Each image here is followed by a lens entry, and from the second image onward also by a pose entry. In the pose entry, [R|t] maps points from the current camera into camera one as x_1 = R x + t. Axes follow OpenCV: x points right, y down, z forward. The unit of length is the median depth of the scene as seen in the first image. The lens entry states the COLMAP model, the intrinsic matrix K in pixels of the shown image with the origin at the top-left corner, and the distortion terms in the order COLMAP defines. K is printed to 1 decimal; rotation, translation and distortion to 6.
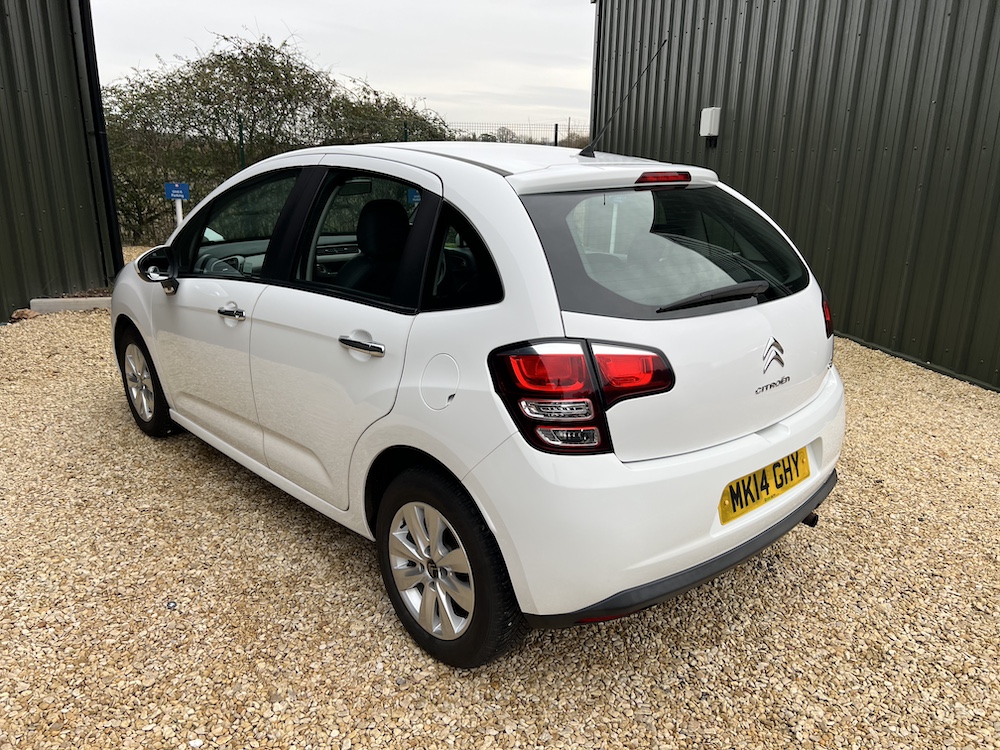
lens RADIAL K [[747.9, 0, 505.1], [0, 747.9, 383.8], [0, 0, 1]] dist [0.060955, -0.068813]
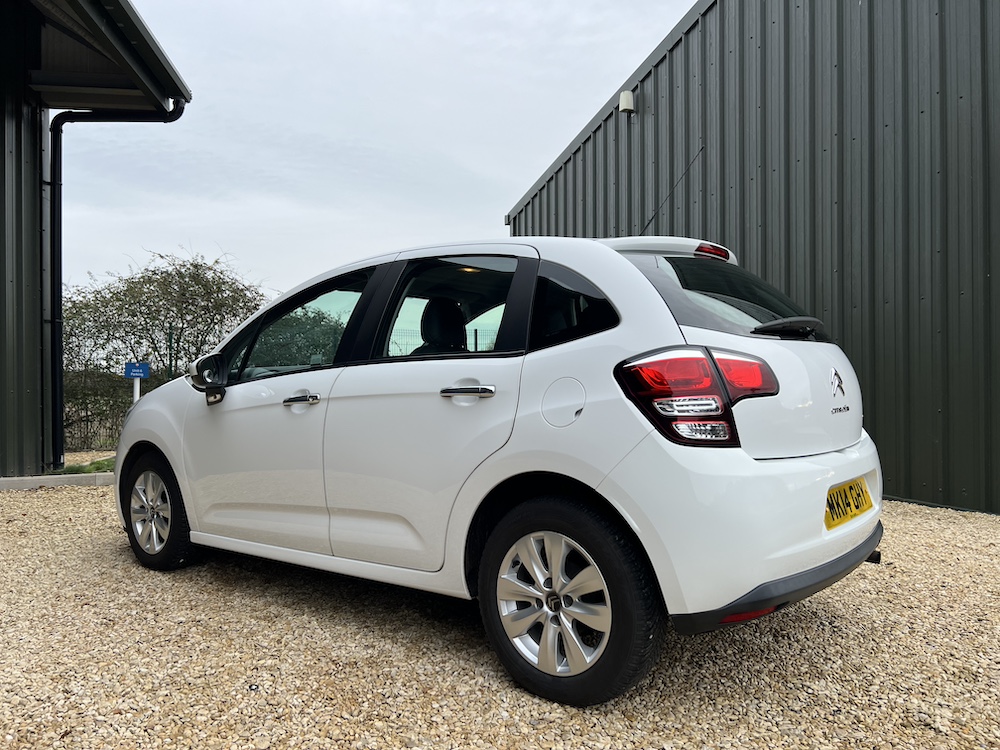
lens RADIAL K [[748.6, 0, 496.2], [0, 748.6, 383.4], [0, 0, 1]] dist [0.053620, -0.058603]
pose [[0.991428, -0.024650, 0.128305, -0.282626], [0.060248, 0.957650, -0.281560, 0.236607], [-0.115931, 0.286876, 0.950927, -0.025287]]
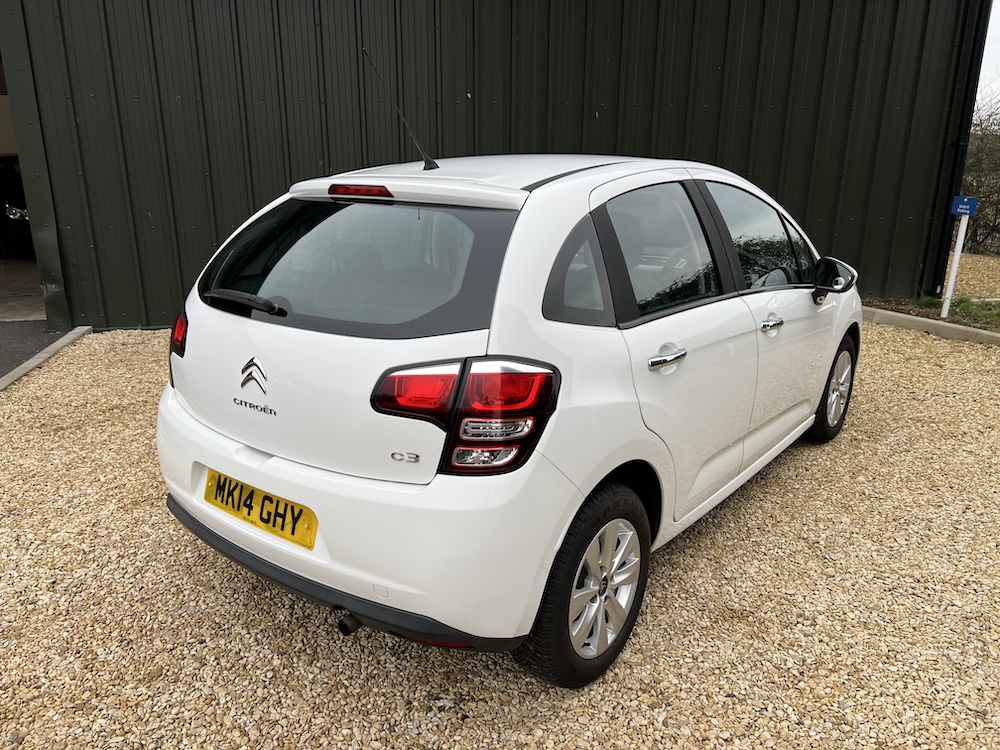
lens RADIAL K [[748.6, 0, 496.2], [0, 748.6, 383.4], [0, 0, 1]] dist [0.053620, -0.058603]
pose [[0.165931, 0.269380, -0.948631, 1.235011], [-0.282572, 0.934617, 0.215974, -0.302188], [0.944786, 0.232220, 0.231201, 1.002770]]
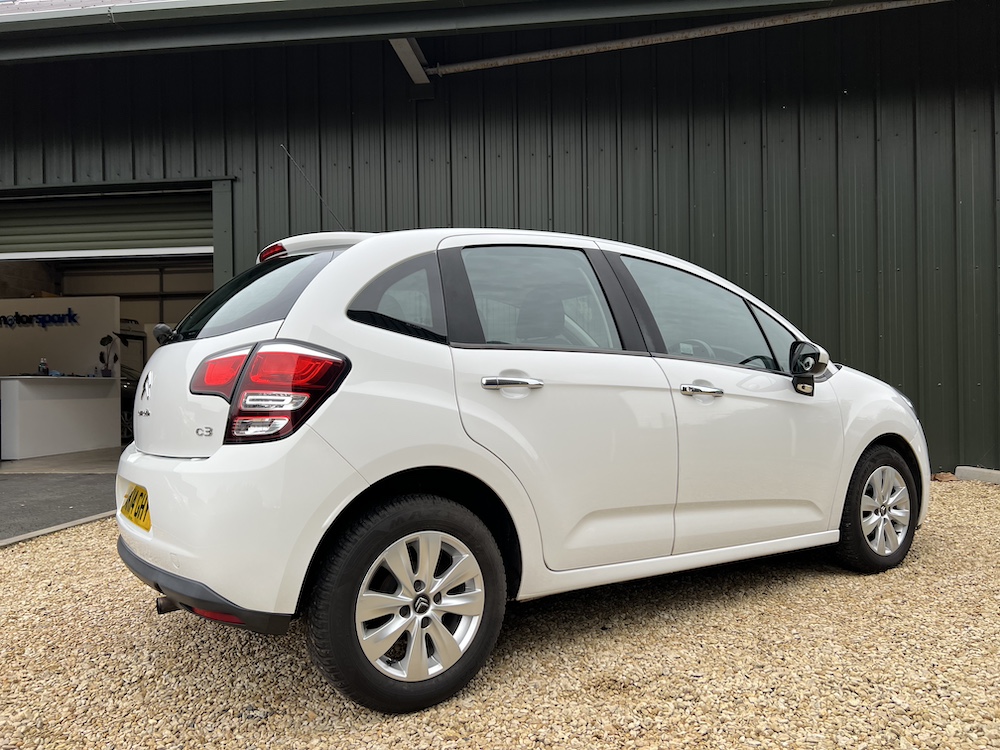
lens RADIAL K [[747.9, 0, 505.1], [0, 747.9, 383.8], [0, 0, 1]] dist [0.060955, -0.068813]
pose [[-0.130113, -0.021201, -0.991272, 1.331368], [-0.273329, 0.961799, 0.015306, -0.195441], [0.953080, 0.272935, -0.130937, 1.560938]]
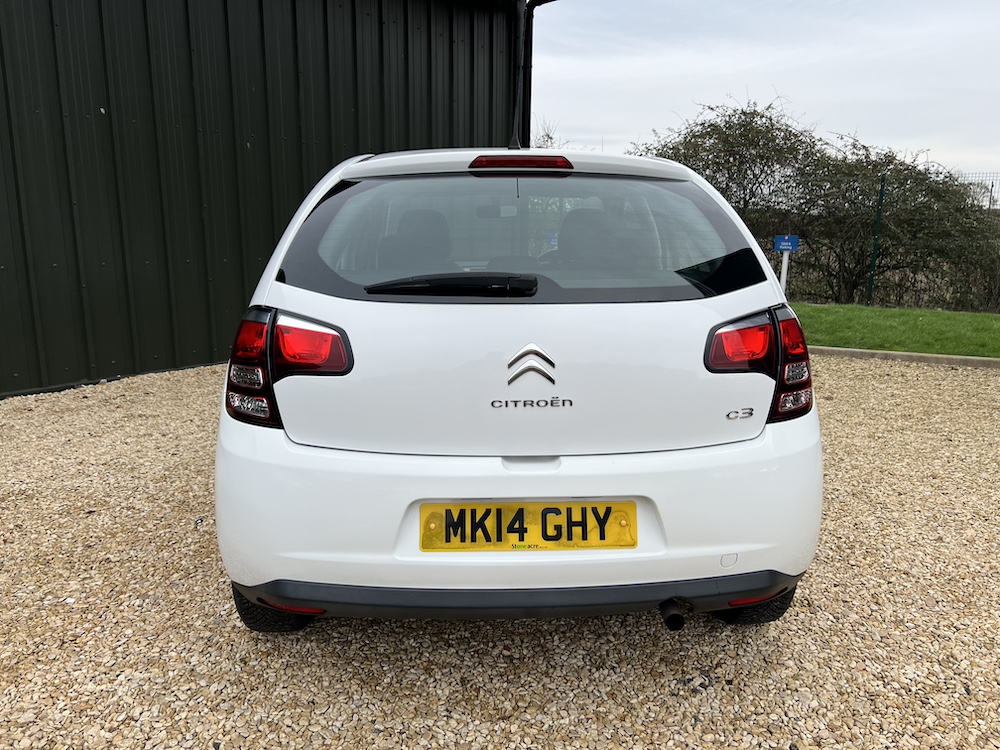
lens RADIAL K [[747.9, 0, 505.1], [0, 747.9, 383.8], [0, 0, 1]] dist [0.060955, -0.068813]
pose [[0.766132, 0.126270, -0.630157, 0.787229], [-0.181961, 0.983007, -0.024251, 0.005432], [0.616387, 0.133243, 0.776089, 0.340000]]
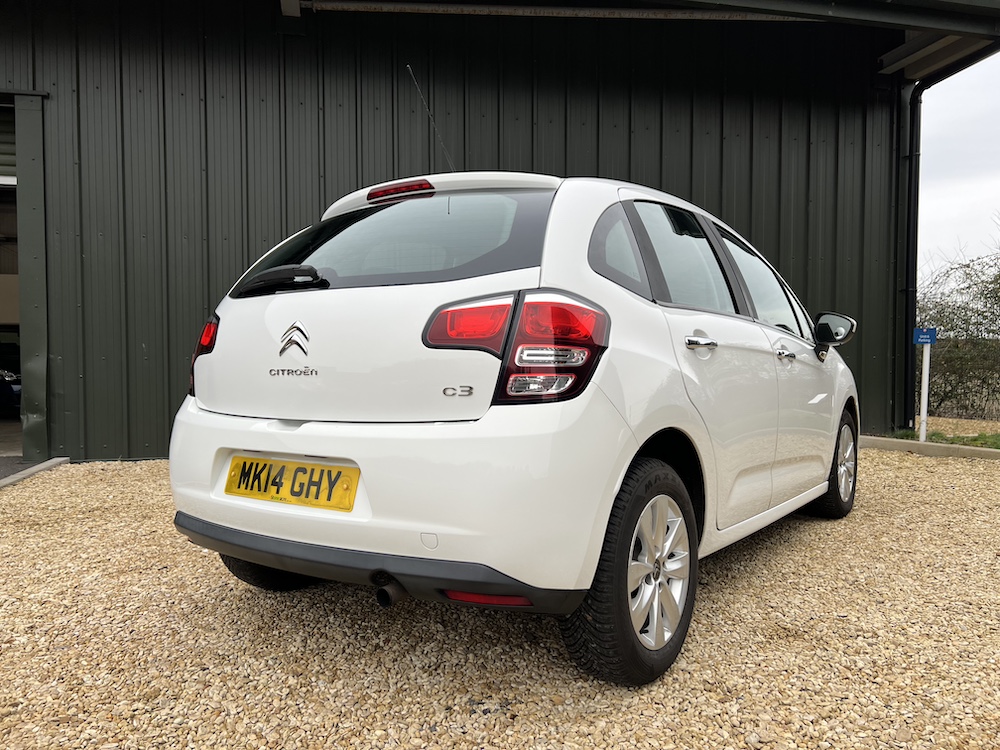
lens RADIAL K [[747.9, 0, 505.1], [0, 747.9, 383.8], [0, 0, 1]] dist [0.060955, -0.068813]
pose [[0.218706, 0.013258, -0.975701, 1.248445], [-0.273938, 0.960531, -0.048352, -0.011107], [0.936550, 0.277857, 0.213706, 0.992277]]
